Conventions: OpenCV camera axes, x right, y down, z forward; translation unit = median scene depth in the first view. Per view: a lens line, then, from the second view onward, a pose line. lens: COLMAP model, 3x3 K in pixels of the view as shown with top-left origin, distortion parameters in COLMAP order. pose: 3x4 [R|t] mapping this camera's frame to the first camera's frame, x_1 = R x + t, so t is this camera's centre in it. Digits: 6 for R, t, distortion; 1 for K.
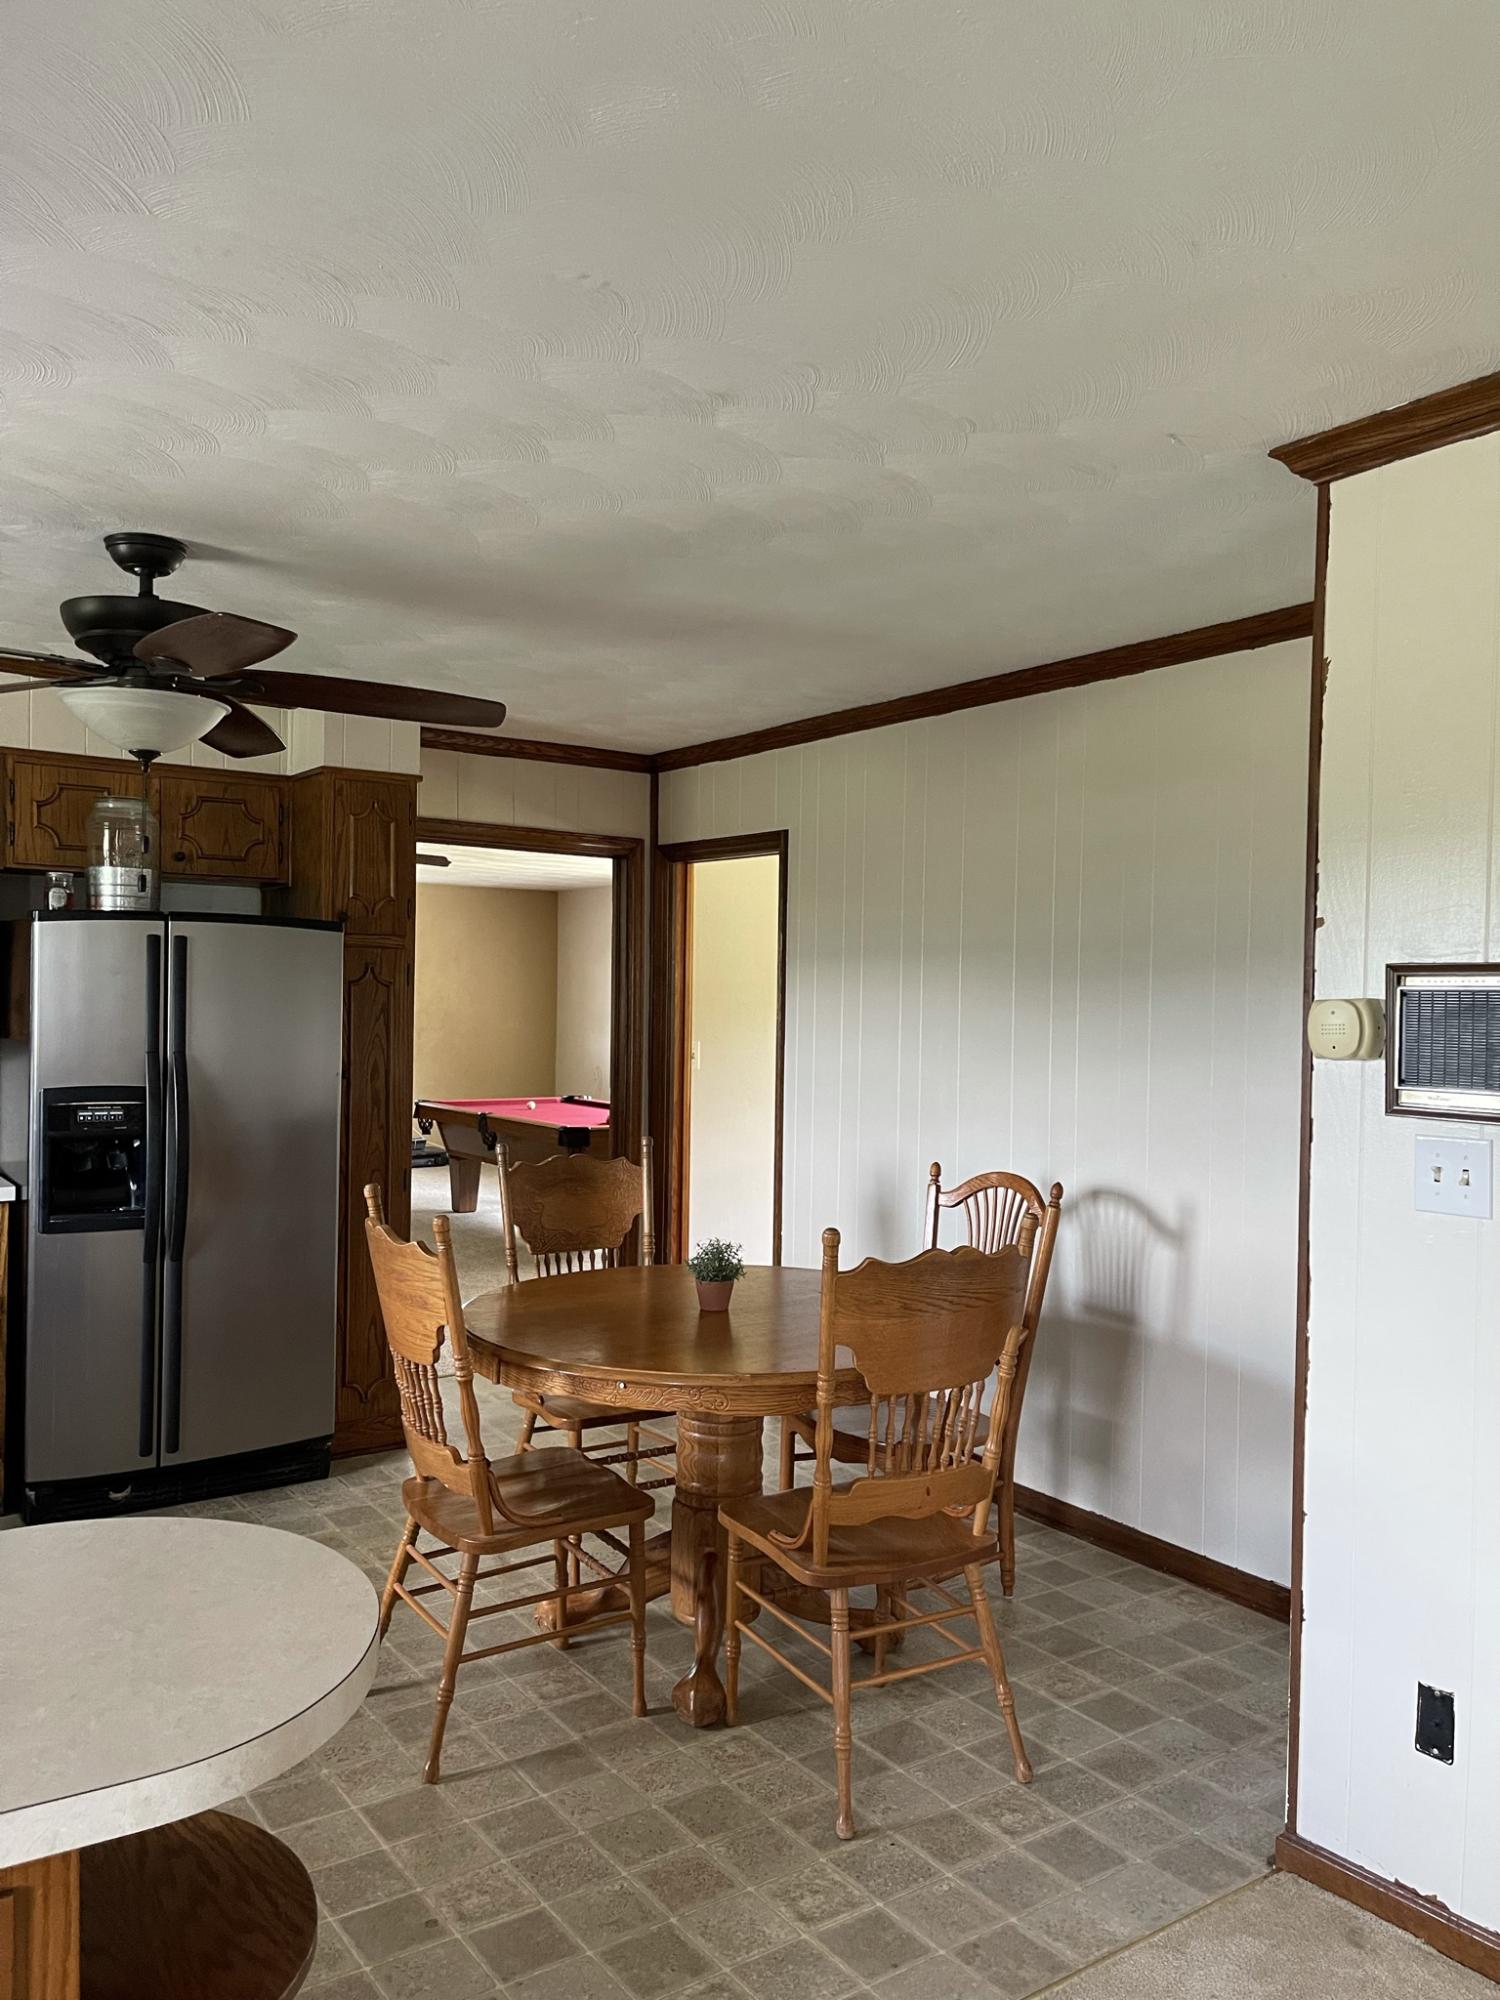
lens RADIAL K [[1513.6, 0, 756.9], [0, 1513.6, 1007.2], [0, 0, 1]] dist [0.025735, -0.043484]
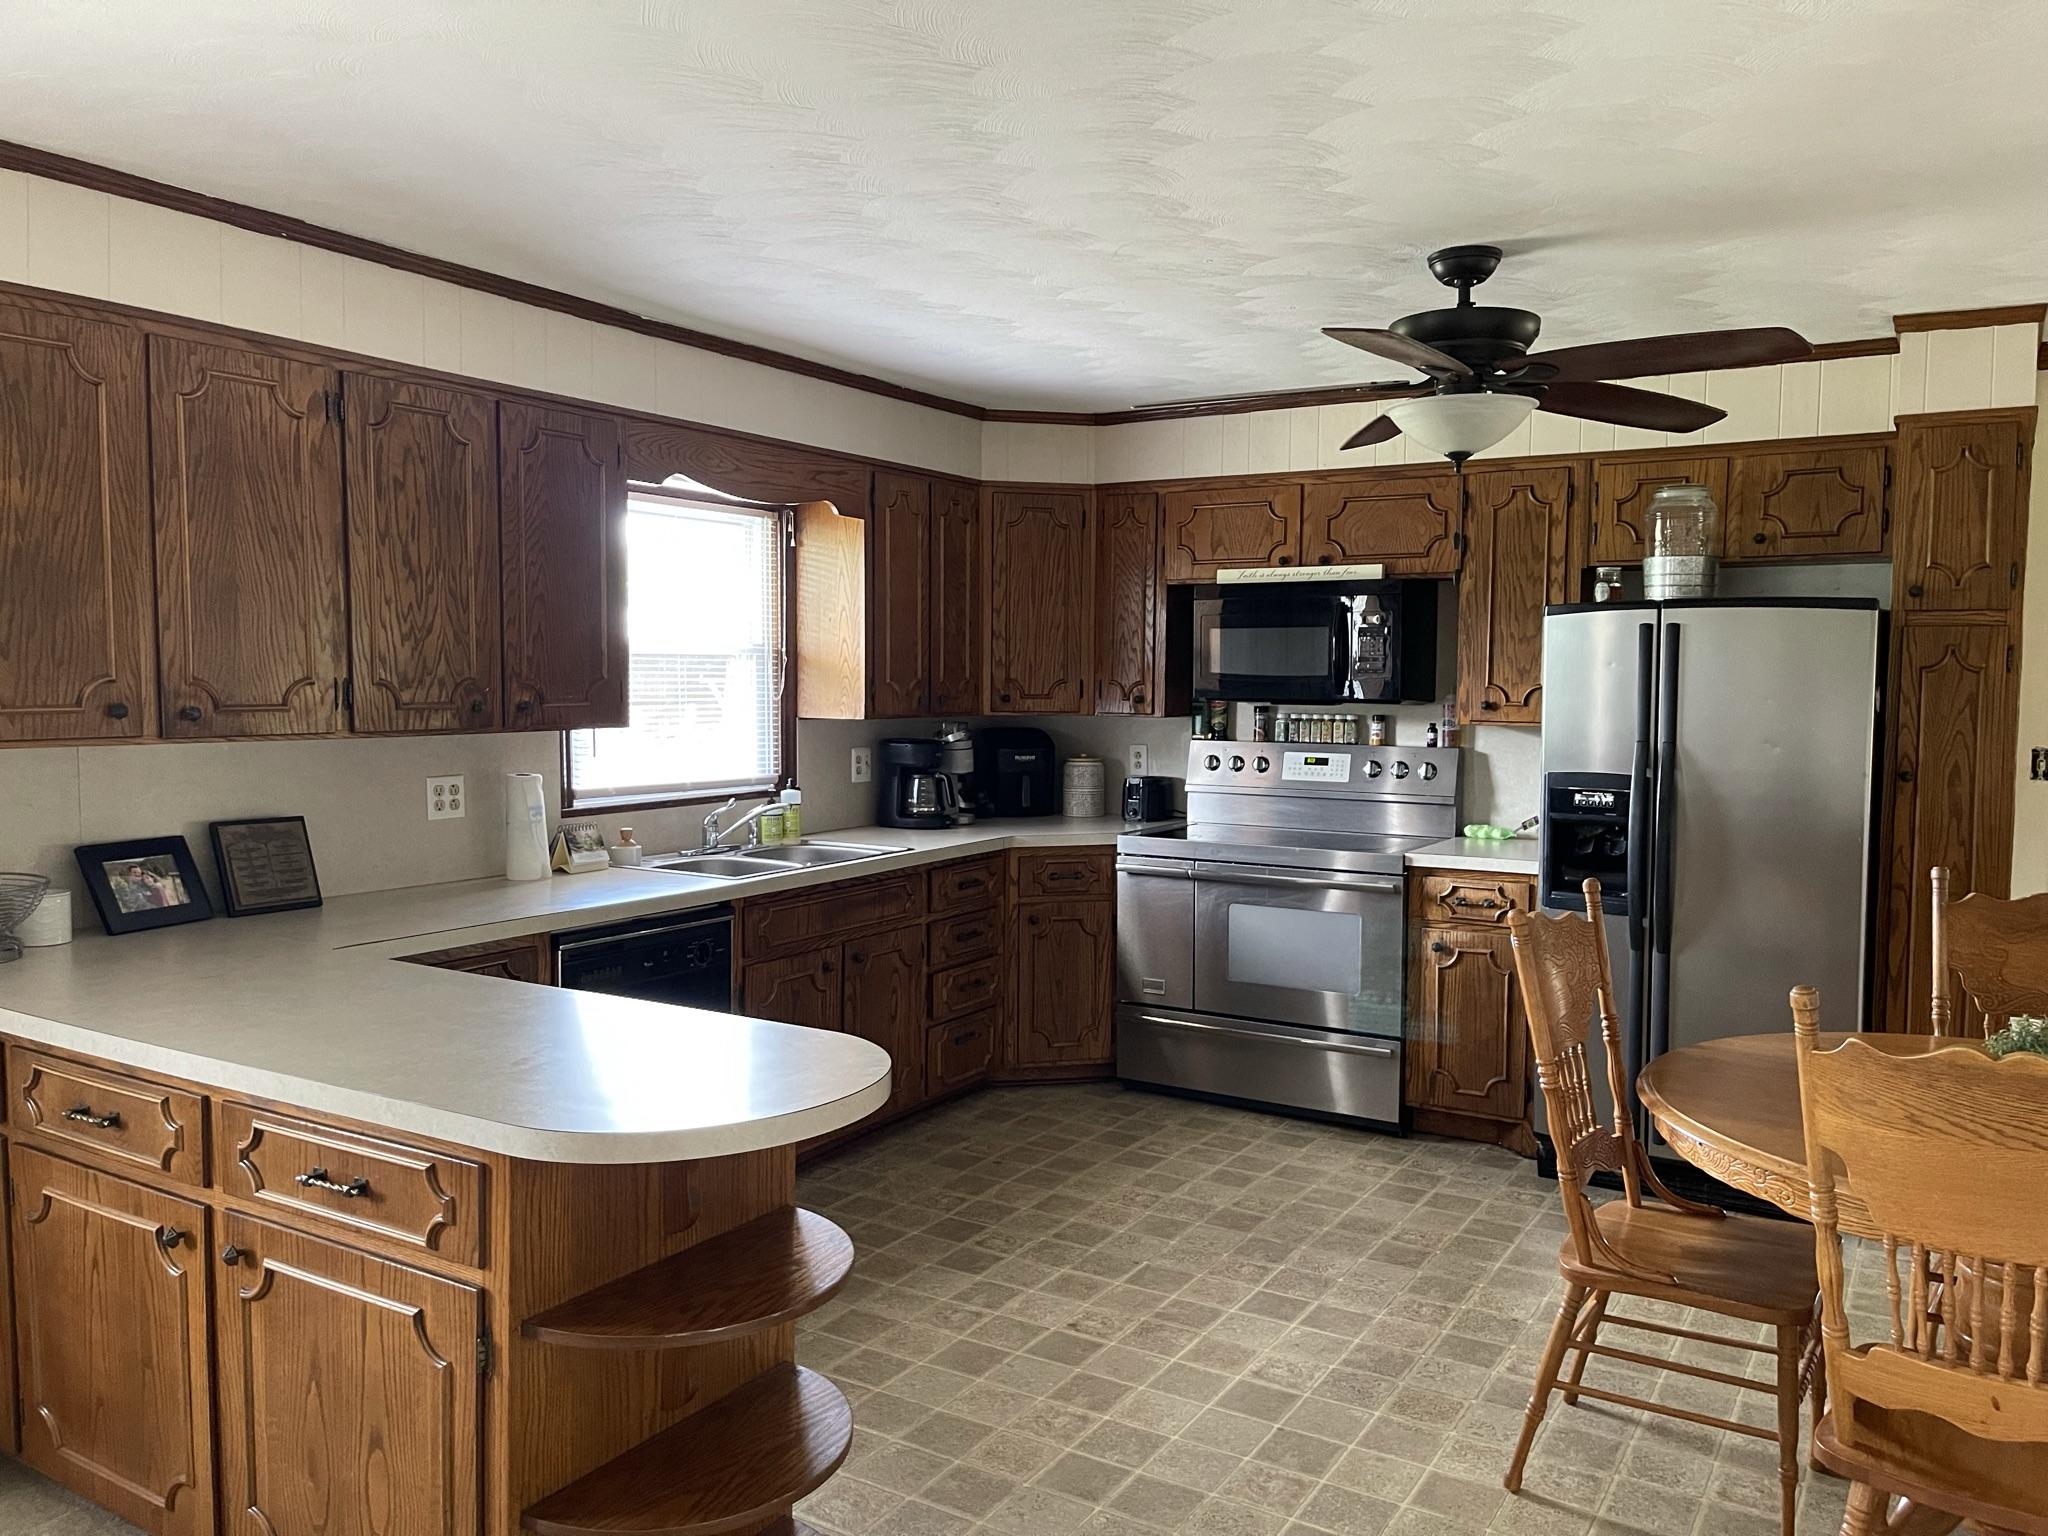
lens RADIAL K [[1550.0, 0, 1030.2], [0, 1550.0, 760.4], [0, 0, 1]] dist [0.025735, -0.043484]
pose [[0.388393, 0.036579, -0.920767, 0.383190], [-0.006615, 0.999297, 0.036909, 0.007067], [0.921470, -0.008245, 0.388362, 0.229872]]
